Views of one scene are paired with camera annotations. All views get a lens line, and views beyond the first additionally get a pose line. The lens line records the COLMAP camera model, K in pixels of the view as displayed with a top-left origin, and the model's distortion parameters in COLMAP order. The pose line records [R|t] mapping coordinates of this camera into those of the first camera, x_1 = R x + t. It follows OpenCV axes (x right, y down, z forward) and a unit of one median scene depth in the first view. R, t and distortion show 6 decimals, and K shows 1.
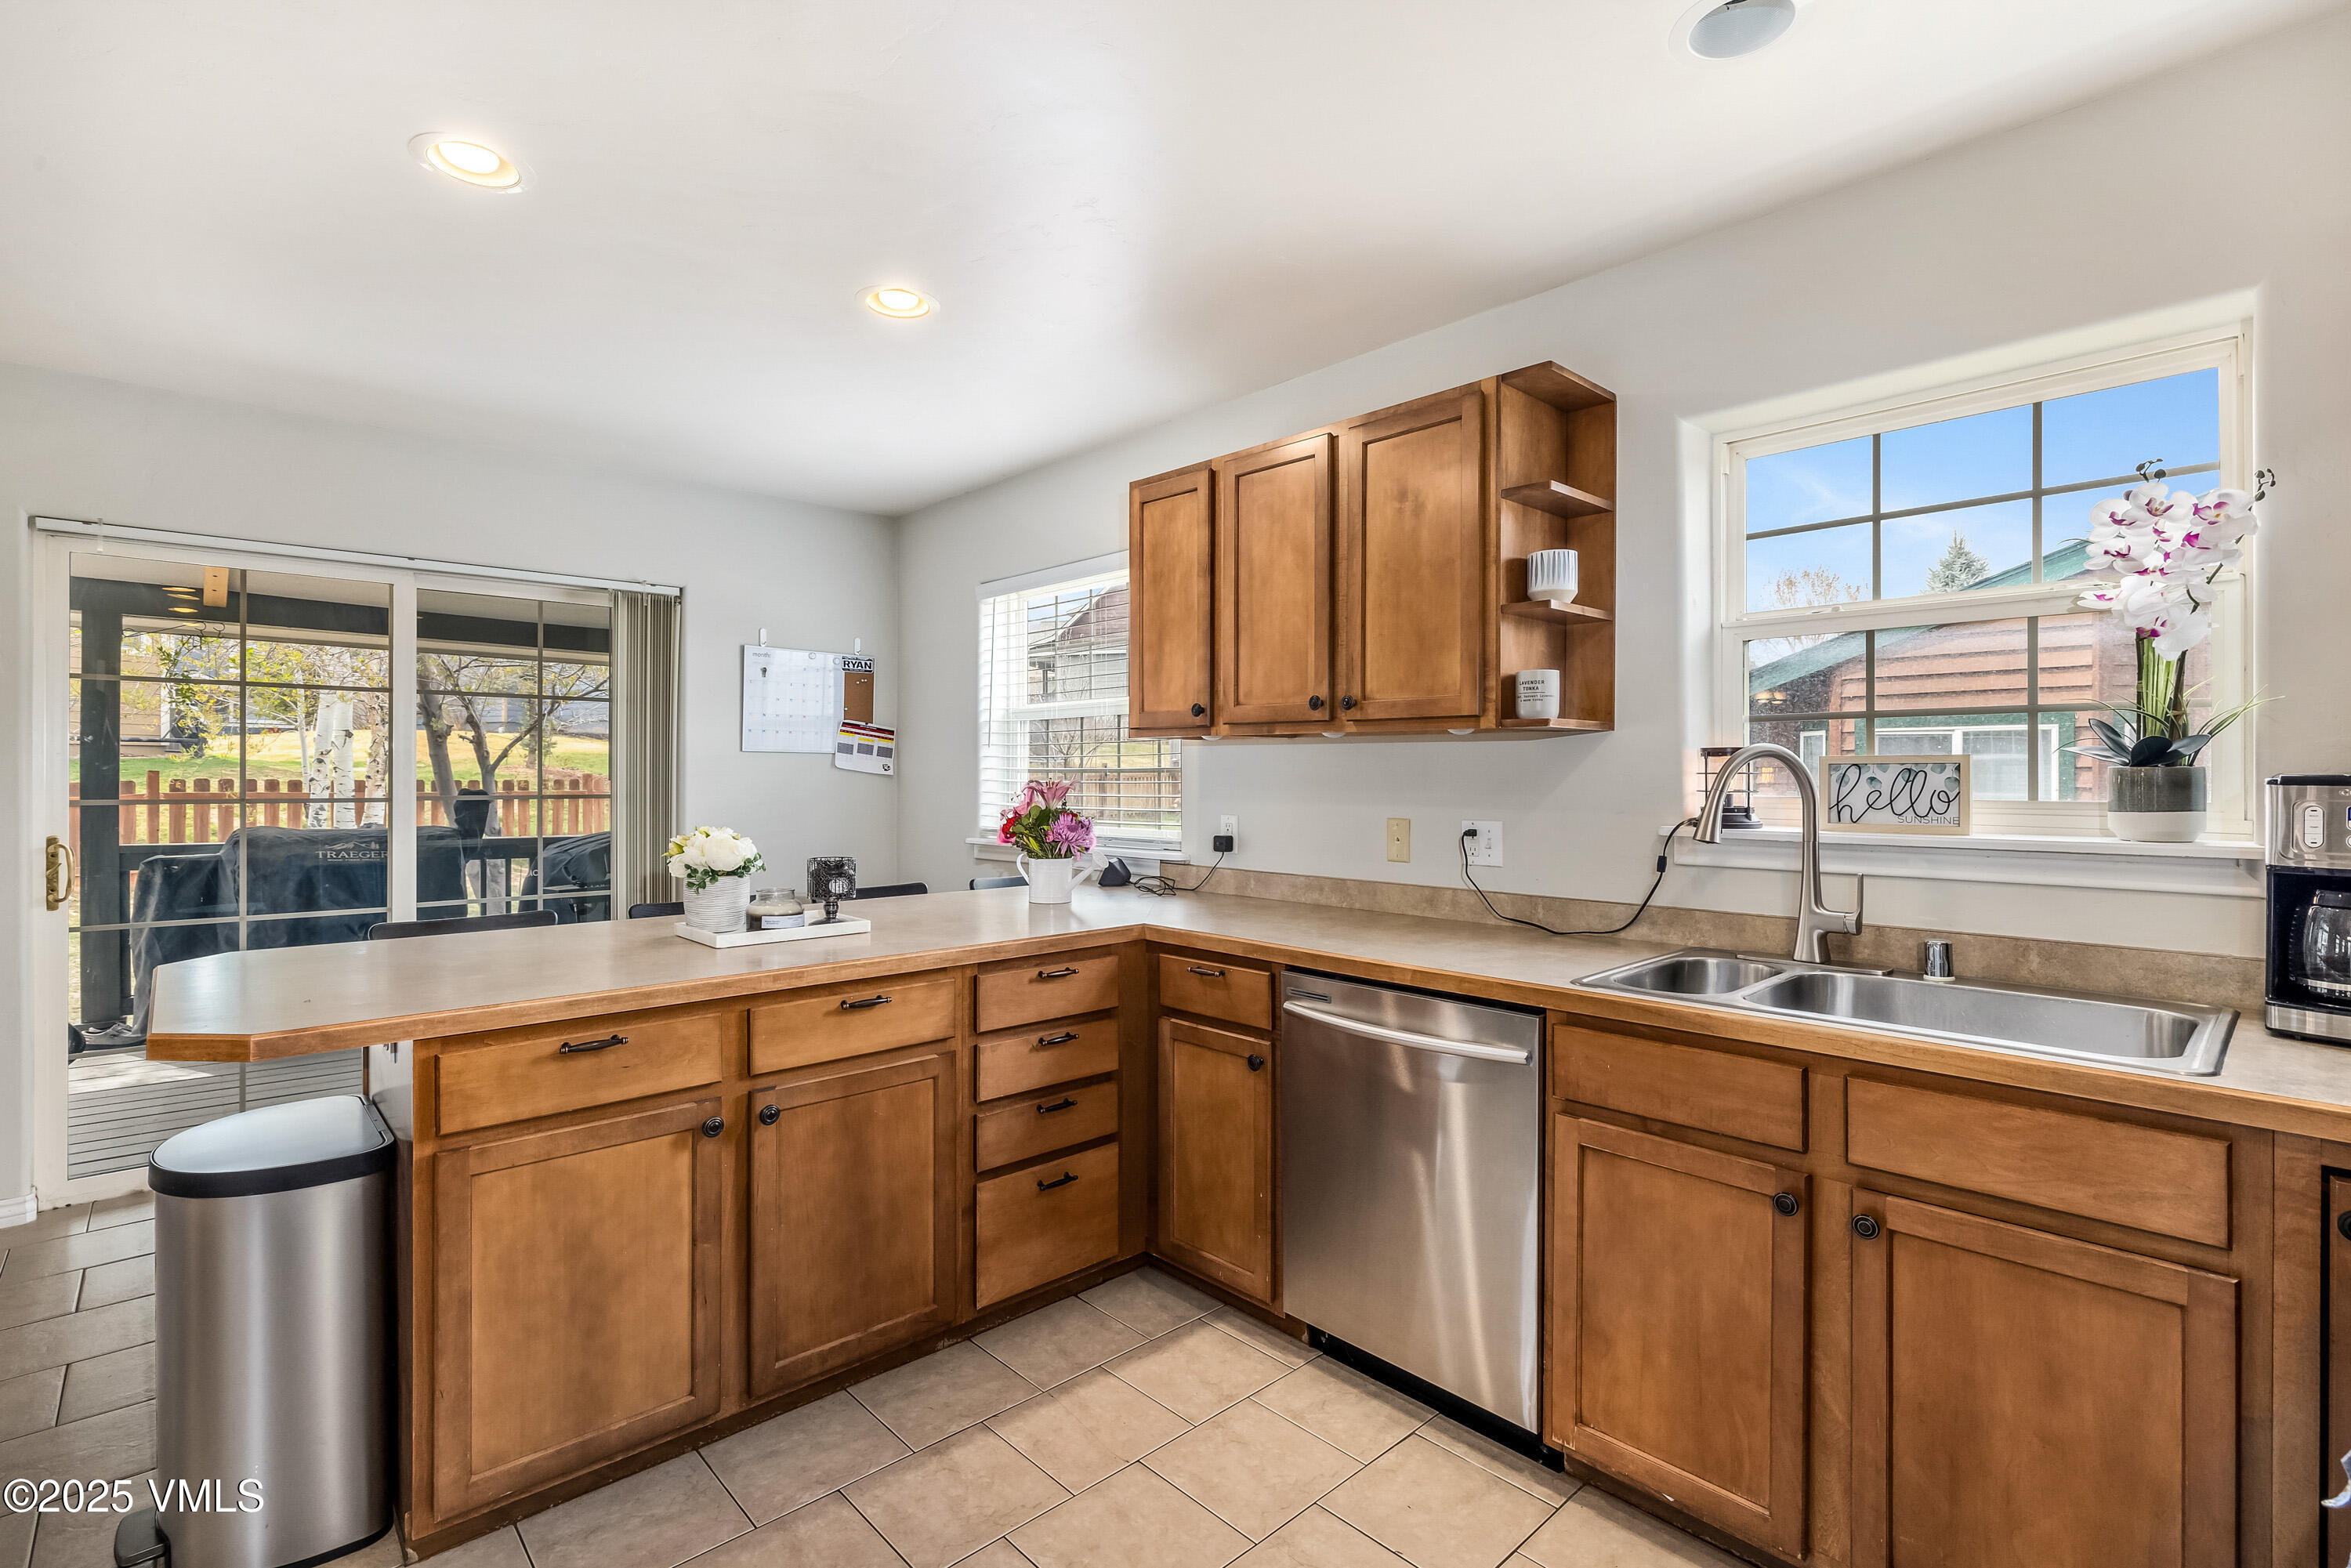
lens RADIAL K [[1087.1, 0, 1175.5], [0, 1087.1, 784.0], [0, 0, 1]] dist [-0.002746, -0.000937]
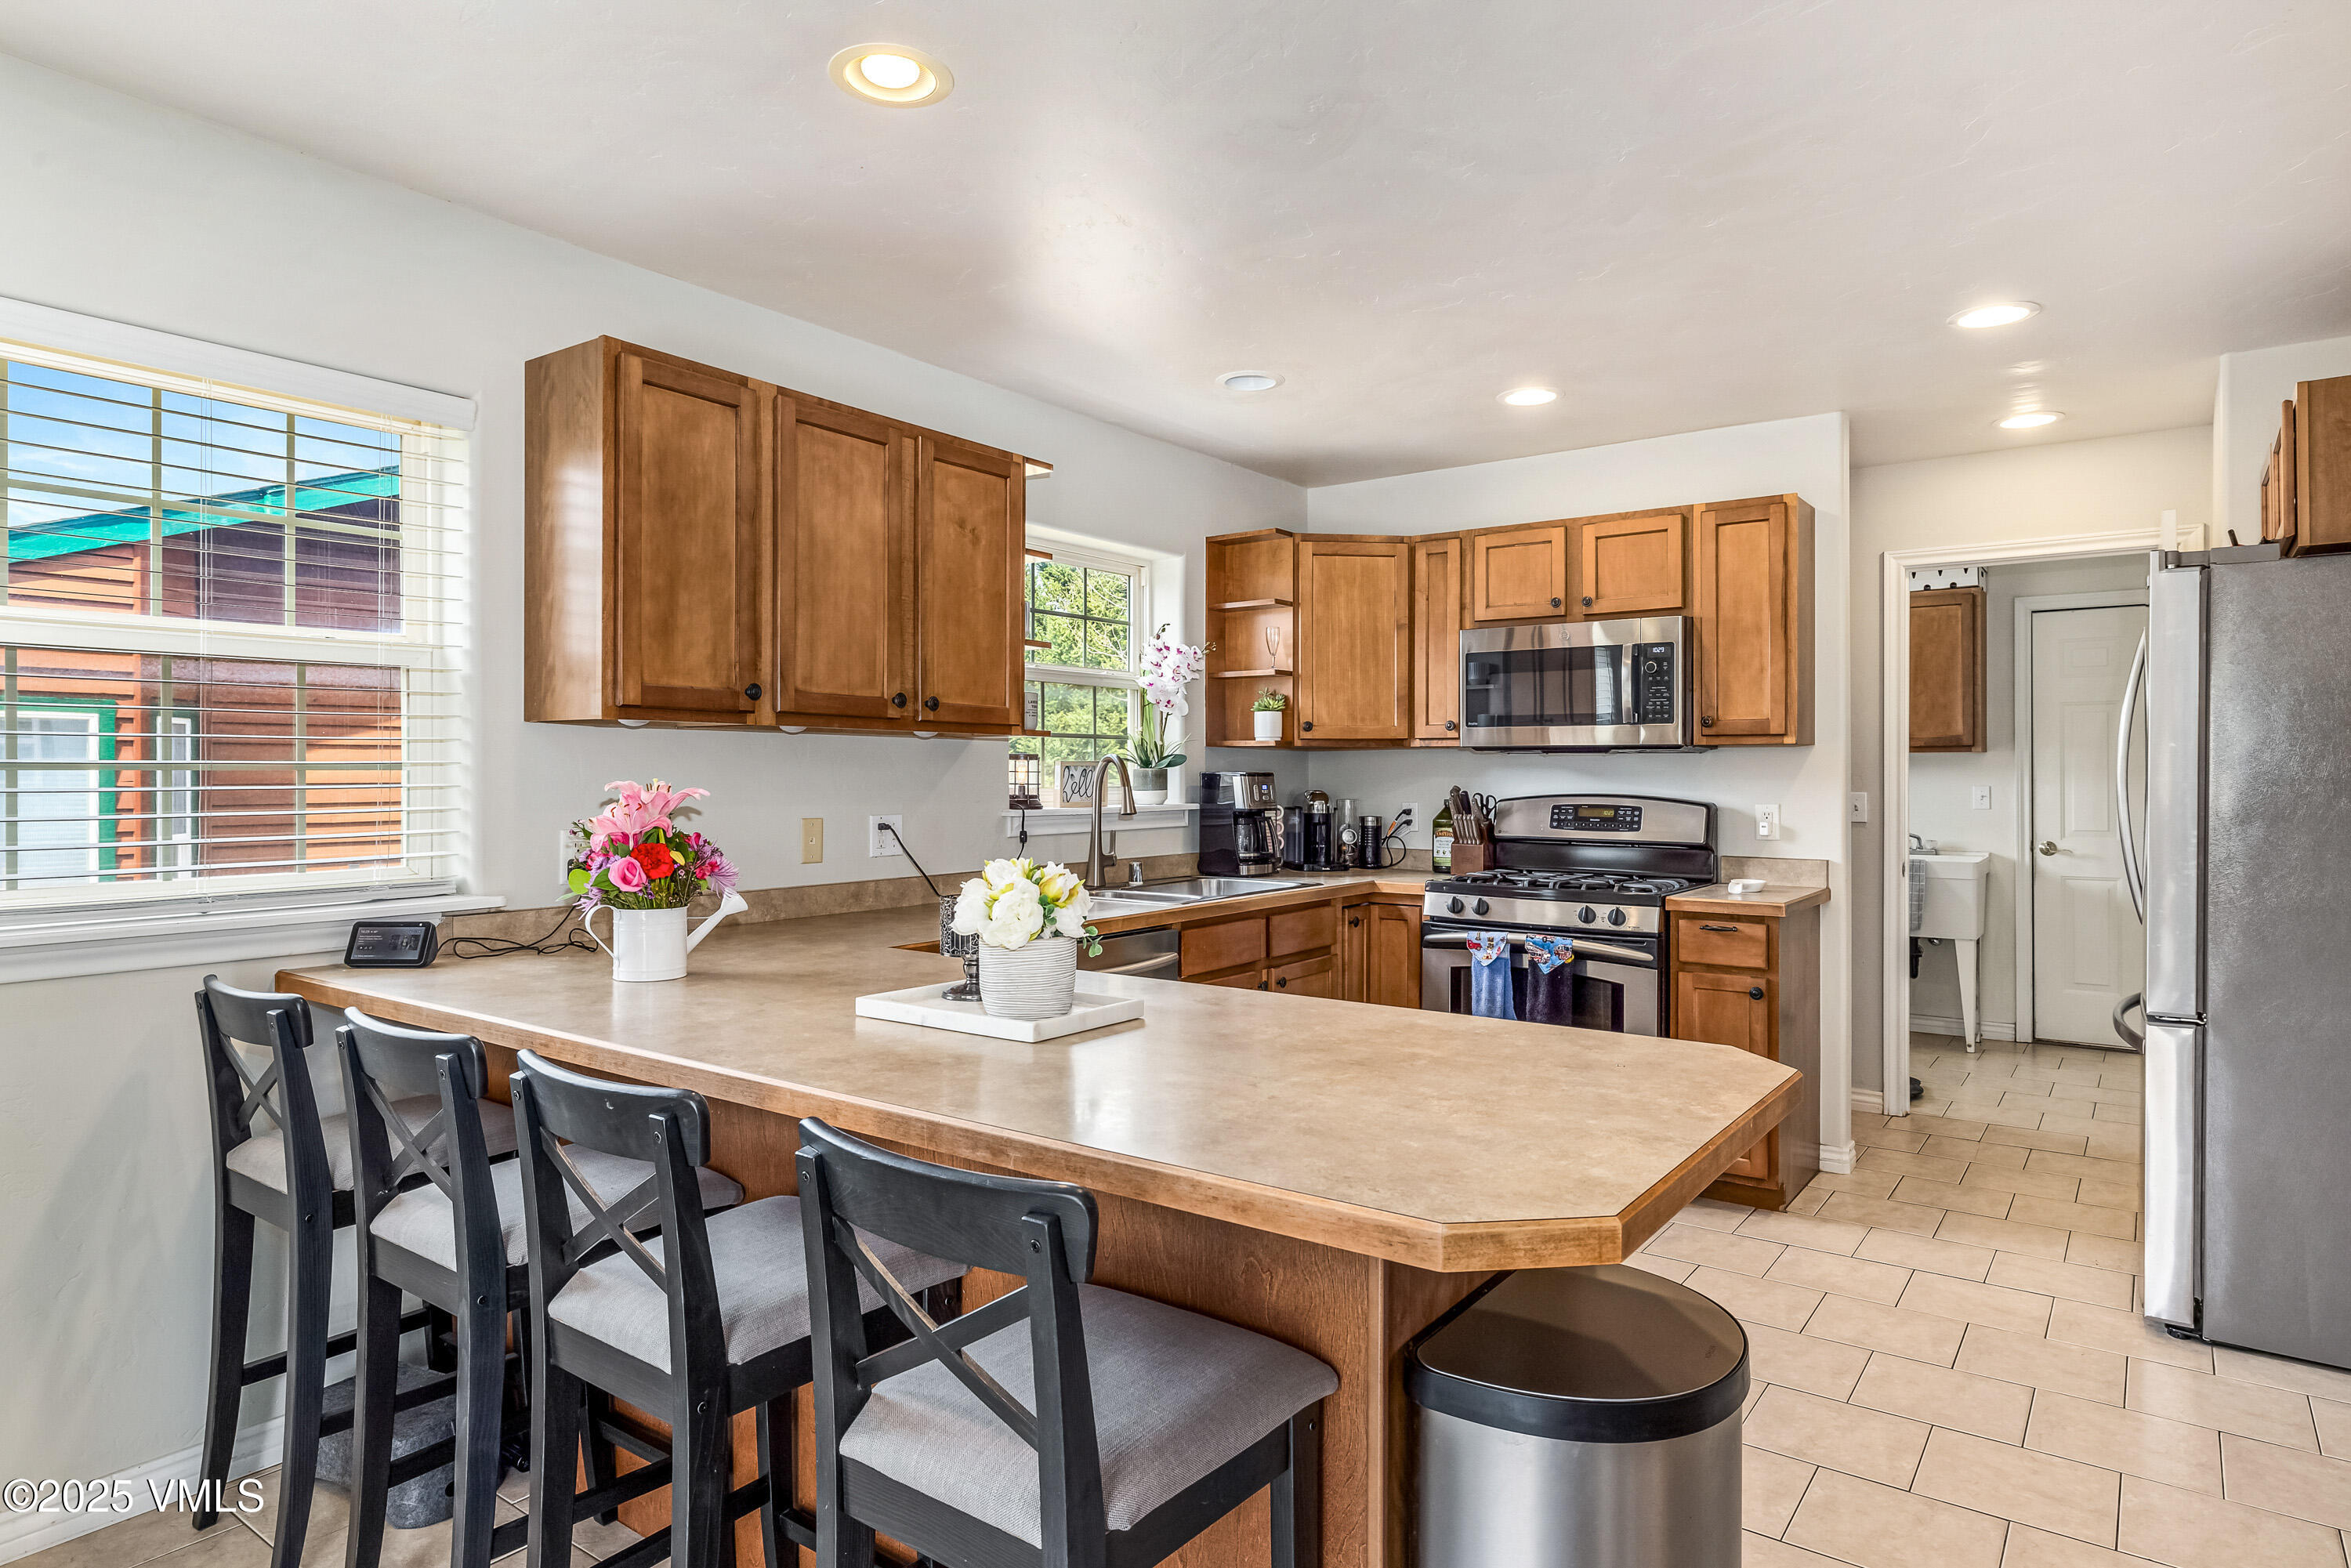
lens RADIAL K [[1331.9, 0, 1175.5], [0, 1331.9, 784.0], [0, 0, 1]] dist [-0.002043, 0.000034]
pose [[-0.186867, -0.010187, 0.982332, -1.274929], [0.007988, 0.999897, 0.011889, -0.012973], [-0.982353, 0.010068, -0.186766, 1.134906]]
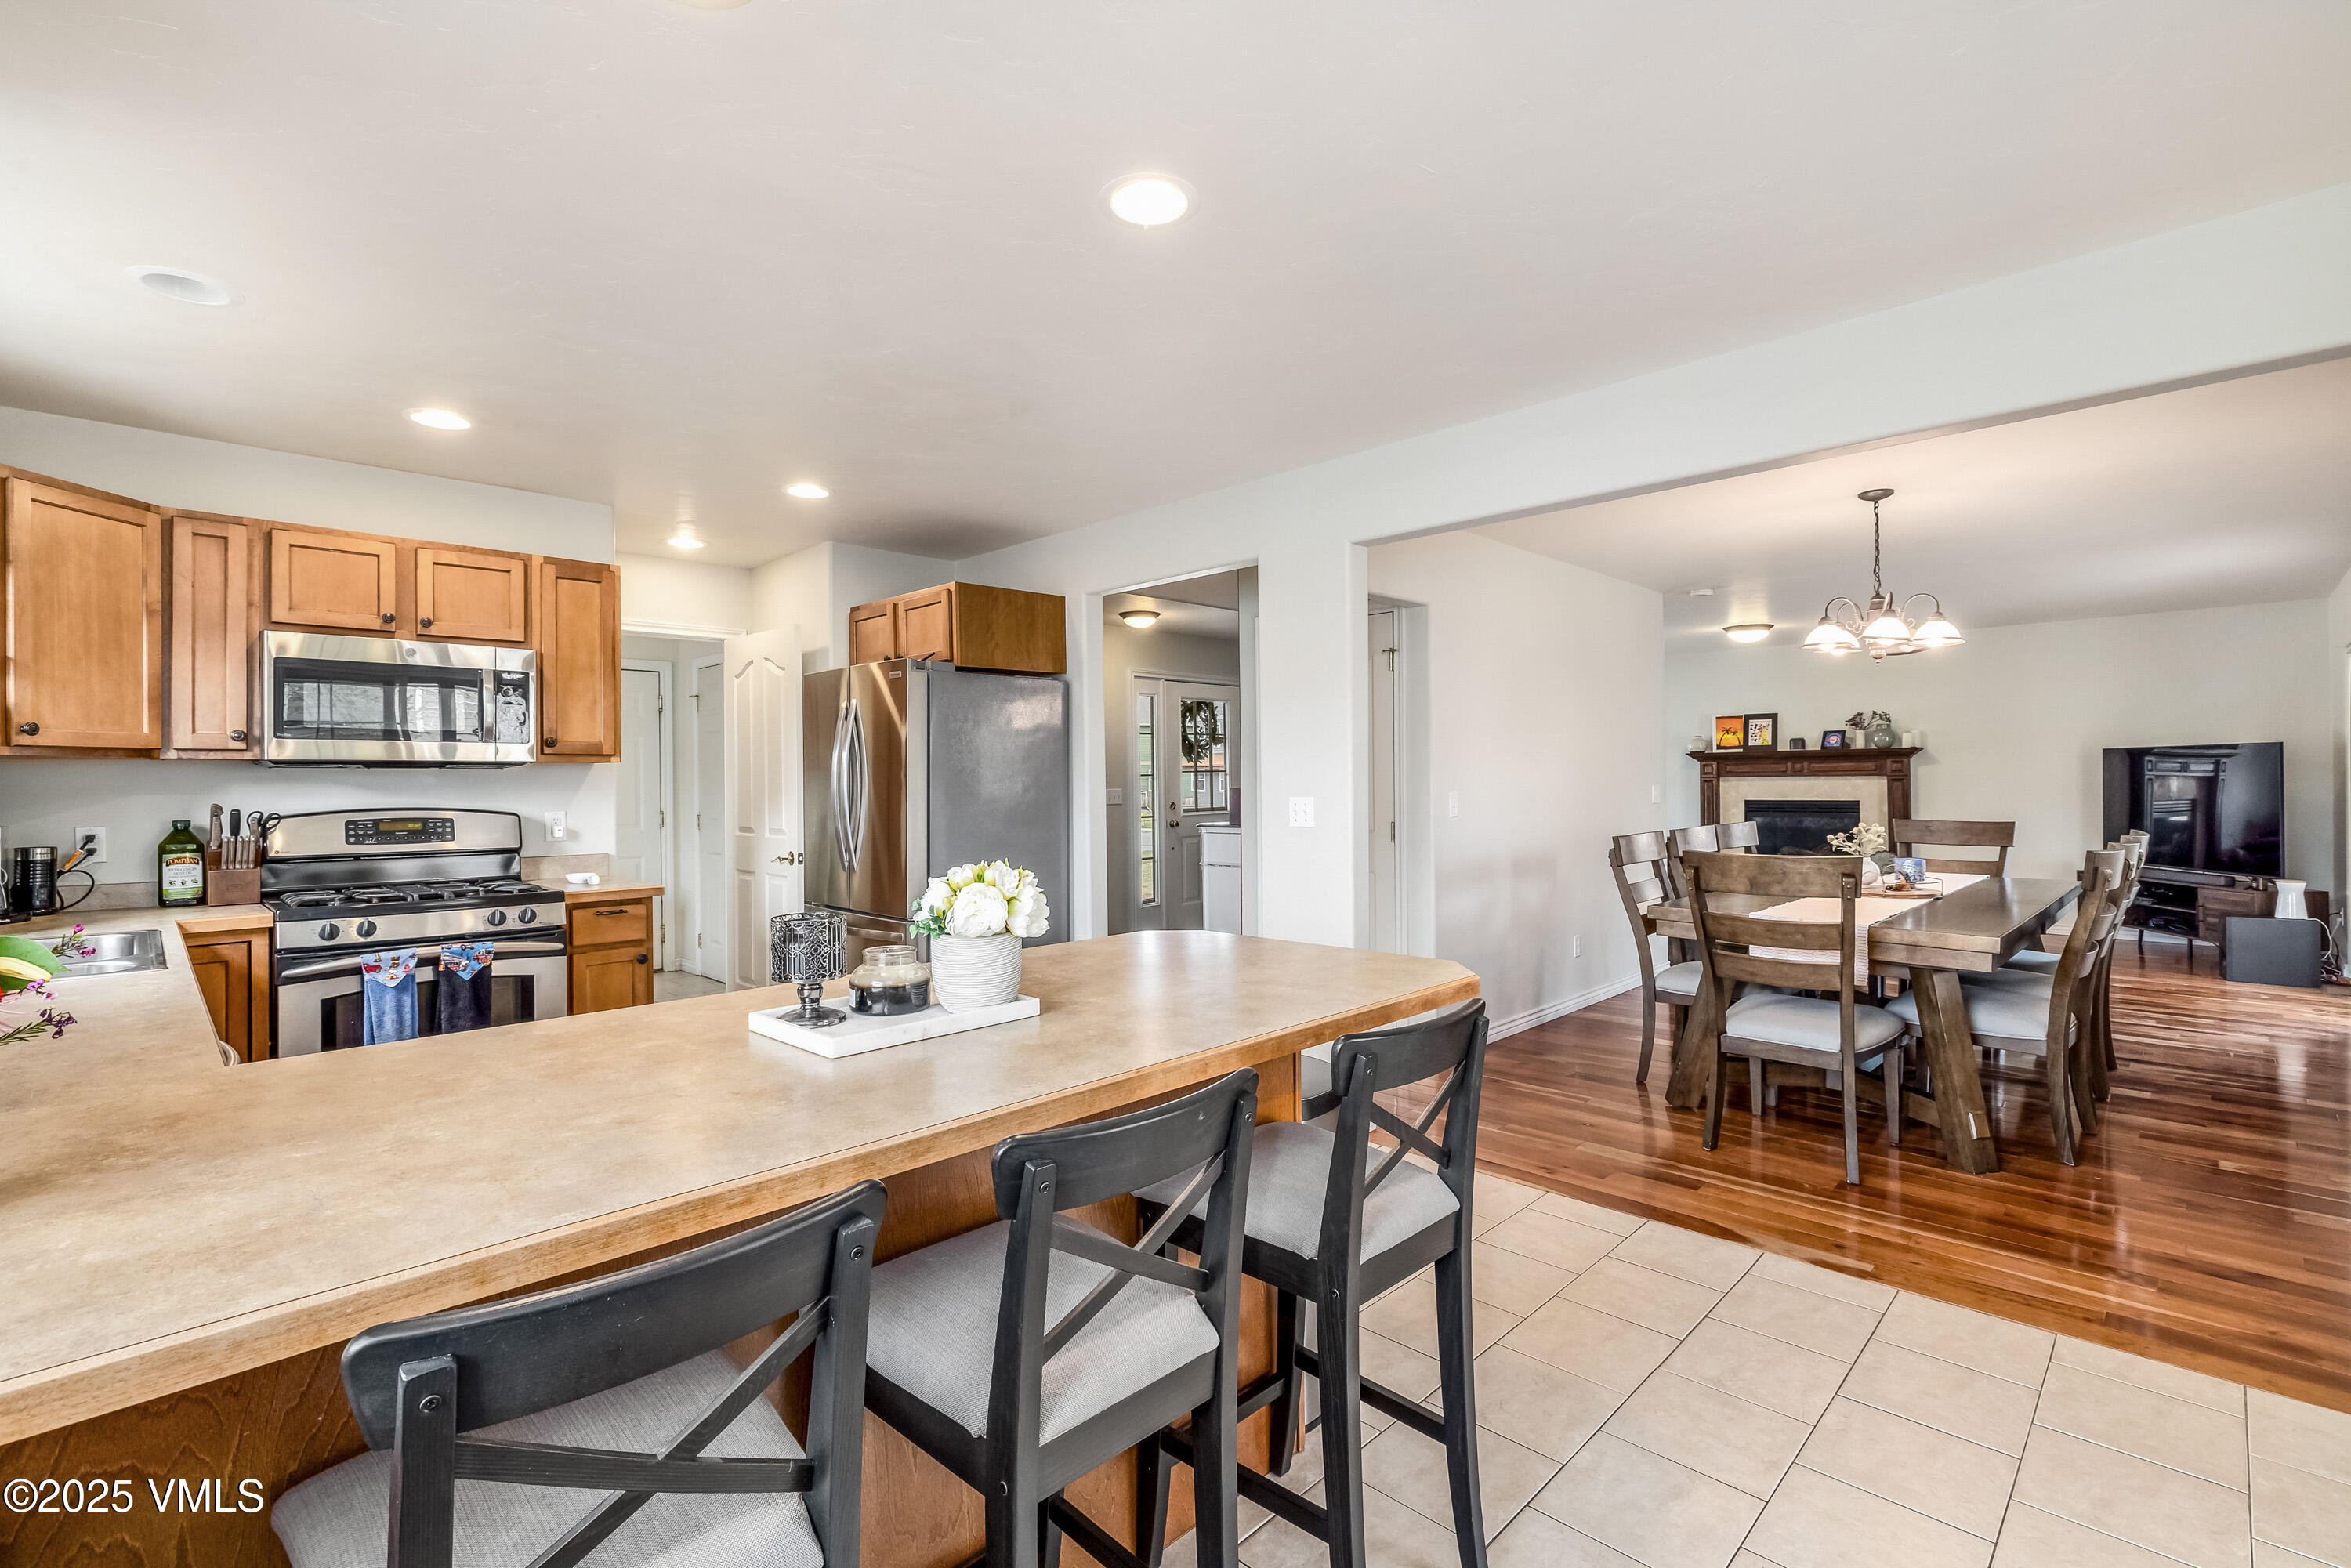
lens RADIAL K [[1059.3, 0, 1175.5], [0, 1059.3, 784.0], [0, 0, 1]] dist [0.000439, -0.000076]
pose [[-0.999217, 0.006349, -0.039045, -0.558535], [0.005784, 0.999877, 0.014580, -0.022776], [0.039133, 0.014343, -0.999131, 1.821119]]
